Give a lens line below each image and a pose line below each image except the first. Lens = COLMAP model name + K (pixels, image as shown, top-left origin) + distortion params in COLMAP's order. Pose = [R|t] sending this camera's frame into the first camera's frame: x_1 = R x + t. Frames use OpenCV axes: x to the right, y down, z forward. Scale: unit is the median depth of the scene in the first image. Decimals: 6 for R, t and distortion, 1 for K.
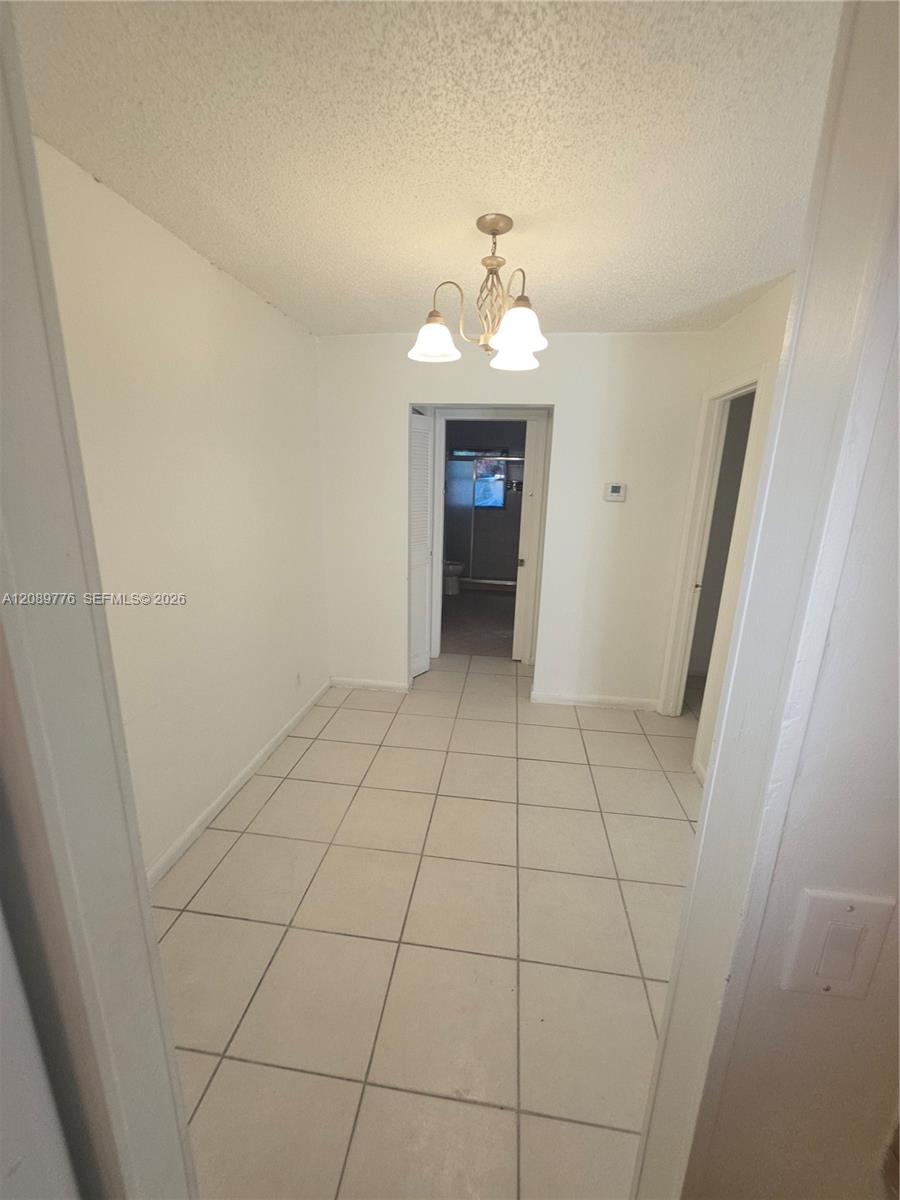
lens RADIAL K [[483.1, 0, 444.1], [0, 483.1, 595.3], [0, 0, 1]] dist [-0.001758, 0.000120]
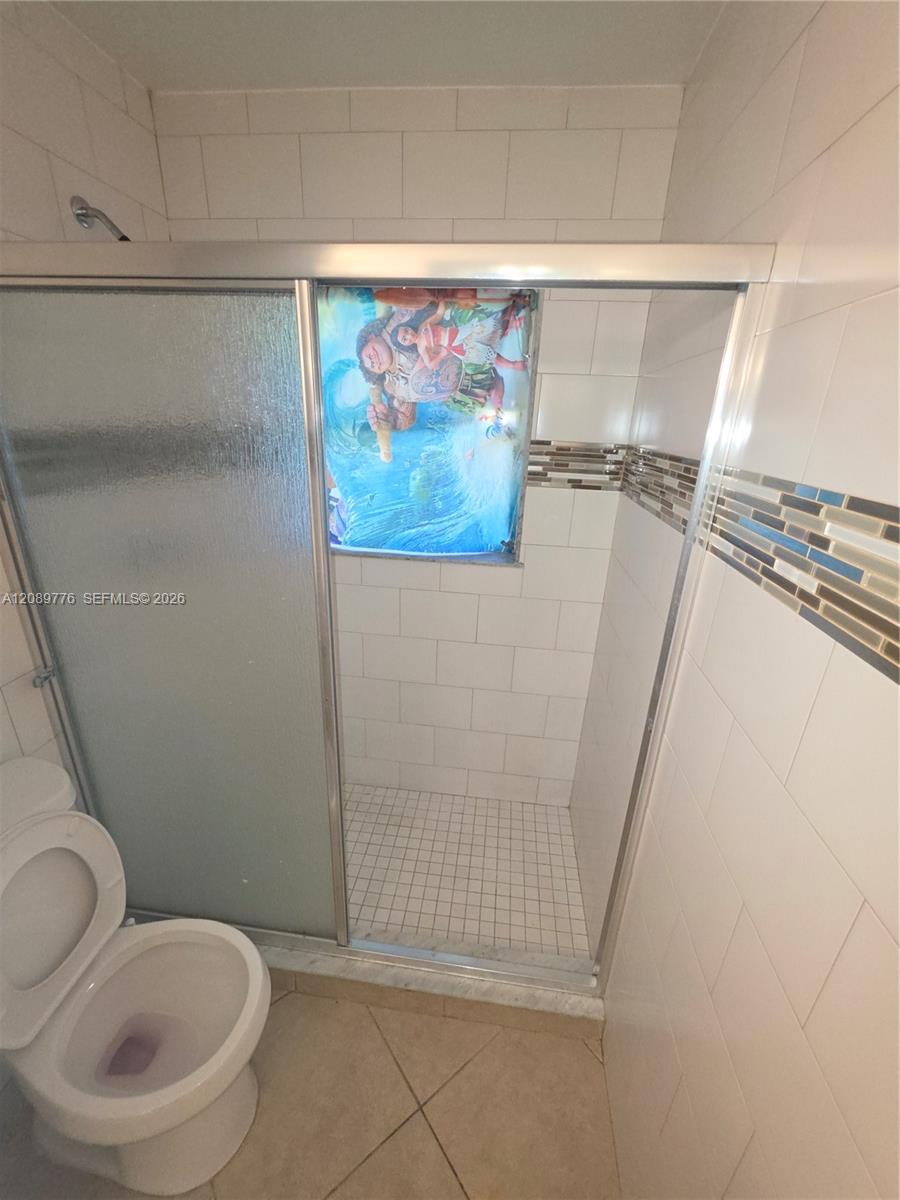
lens RADIAL K [[483.1, 0, 452.6], [0, 483.1, 597.1], [0, 0, 1]] dist [-0.001758, 0.000120]
pose [[0.999729, 0.006929, 0.022206, 0.151613], [-0.009646, 0.992152, 0.124663, -0.322737], [-0.021168, -0.124843, 0.991951, 1.289081]]
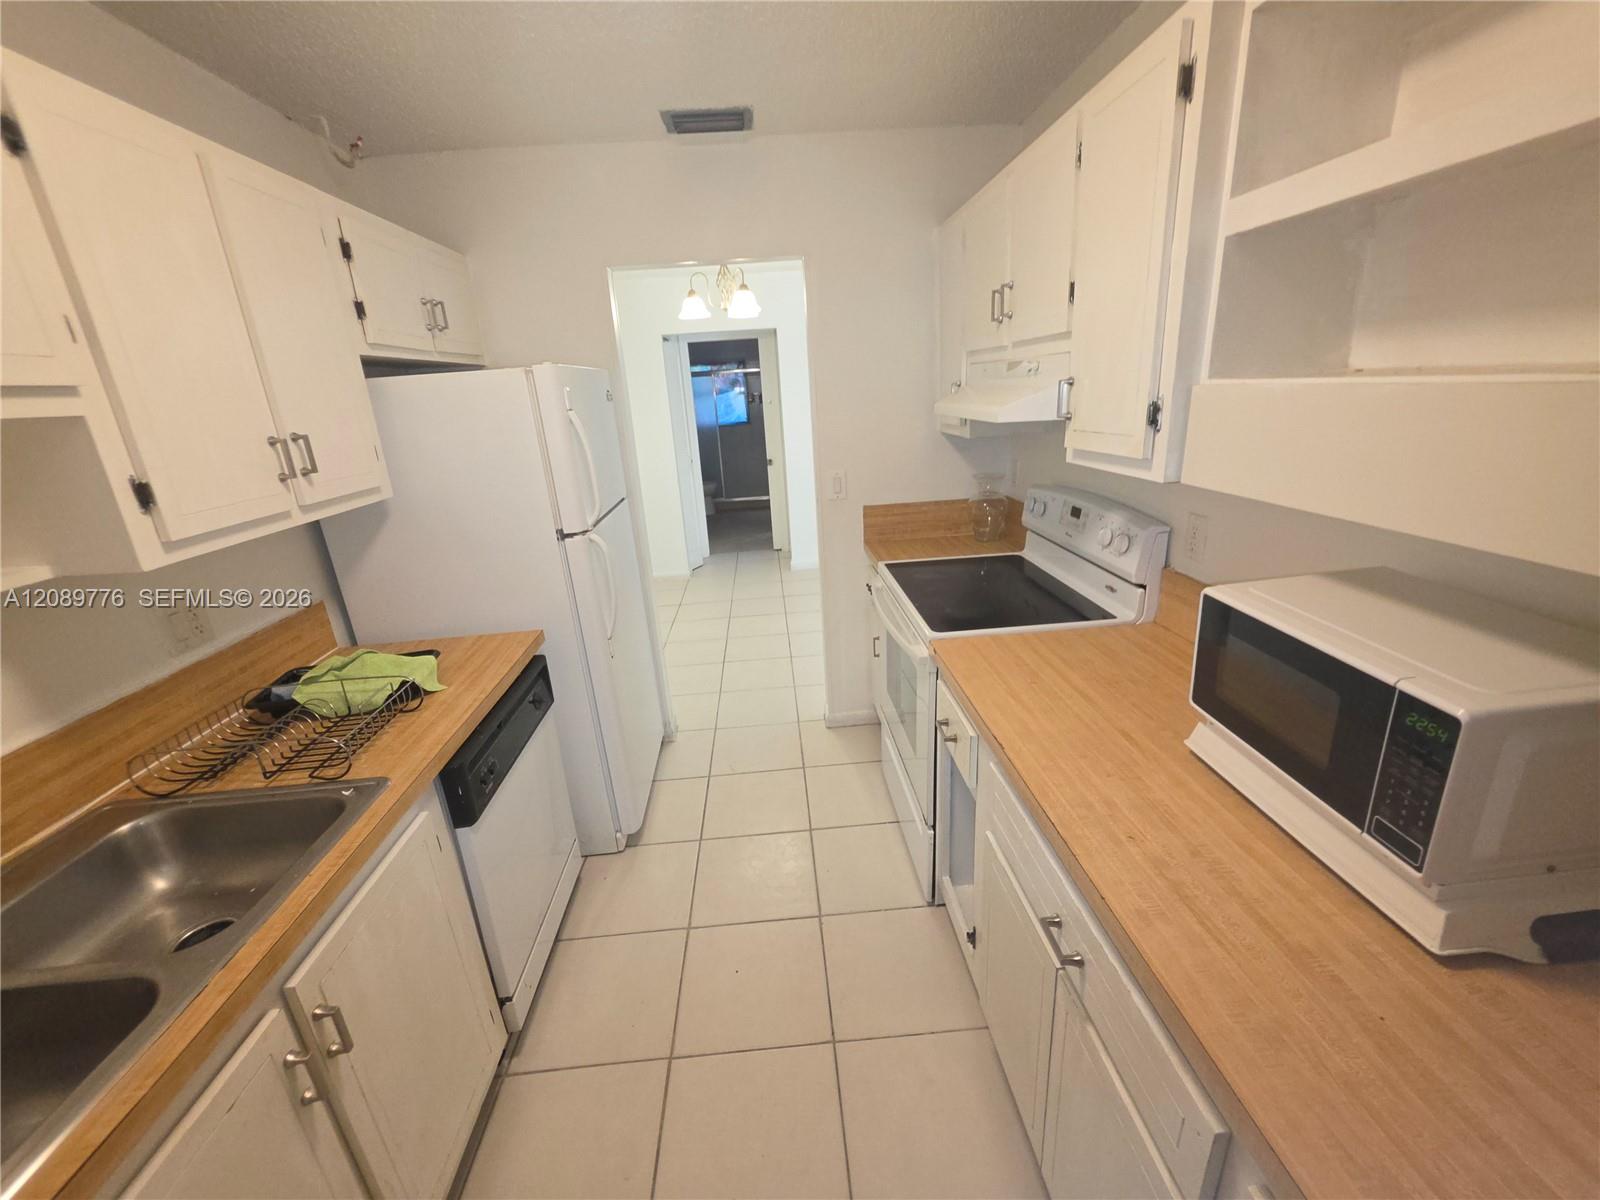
lens RADIAL K [[644.2, 0, 799.3], [0, 644.2, 599.5], [0, 0, 1]] dist [-0.001758, 0.000120]
pose [[0.975621, -0.143344, 0.166184, -0.070247], [0.131379, 0.988022, 0.080940, 0.132050], [-0.175796, -0.057133, 0.982767, -0.512338]]
